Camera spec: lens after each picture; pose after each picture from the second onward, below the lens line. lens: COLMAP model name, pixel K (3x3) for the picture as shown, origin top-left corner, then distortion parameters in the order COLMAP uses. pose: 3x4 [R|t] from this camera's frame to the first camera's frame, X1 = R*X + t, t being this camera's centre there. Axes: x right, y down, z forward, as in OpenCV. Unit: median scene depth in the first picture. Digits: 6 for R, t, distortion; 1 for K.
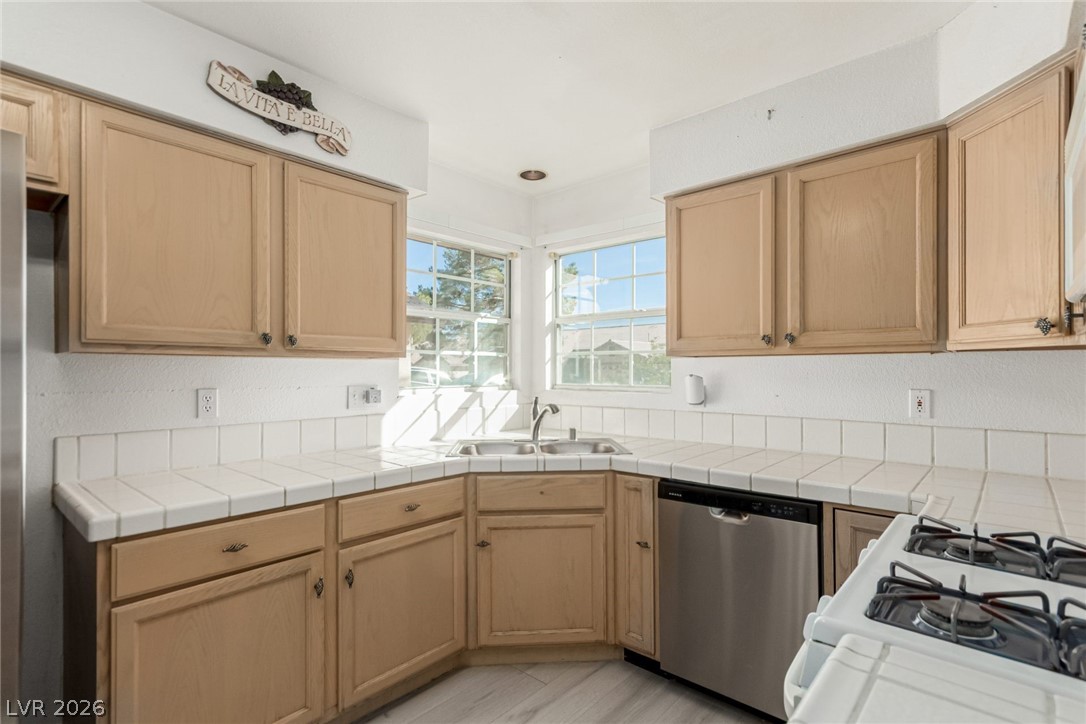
lens RADIAL K [[527.9, 0, 543.8], [0, 527.9, 368.2], [0, 0, 1]] dist [0.000642, 0.000799]
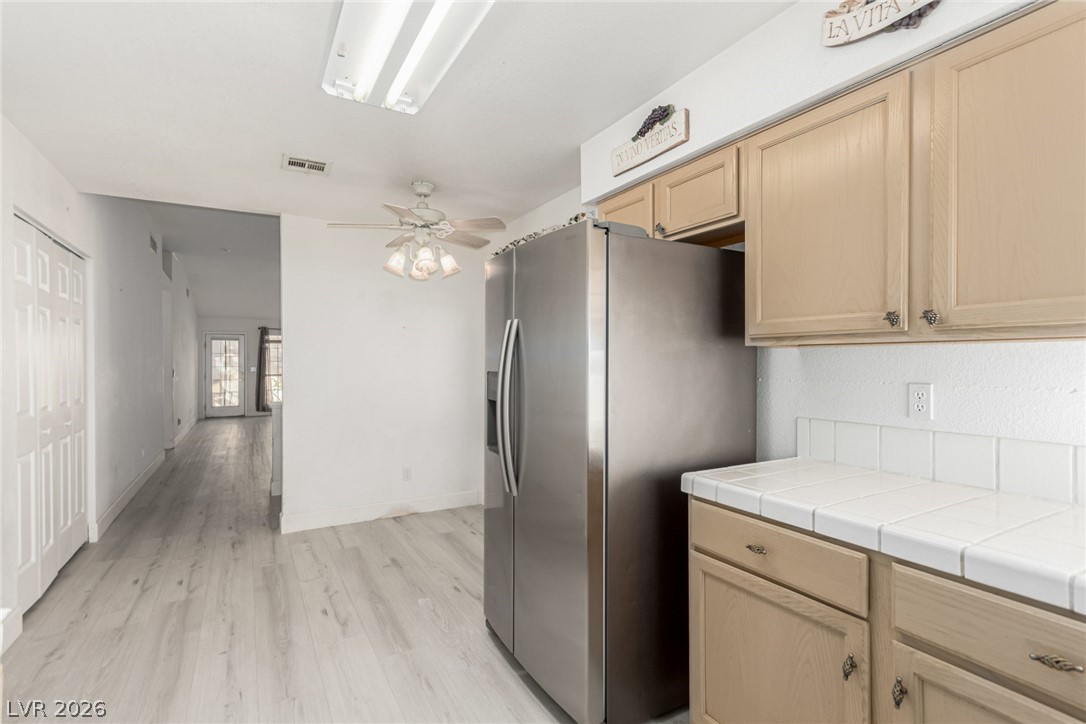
lens RADIAL K [[511.5, 0, 548.1], [0, 511.5, 363.6], [0, 0, 1]] dist [0.002950, 0.001059]
pose [[-0.312416, 0.006641, -0.949922, 0.278030], [0.002812, 0.999978, 0.006066, 0.001787], [0.949941, -0.000777, -0.312428, 0.654198]]
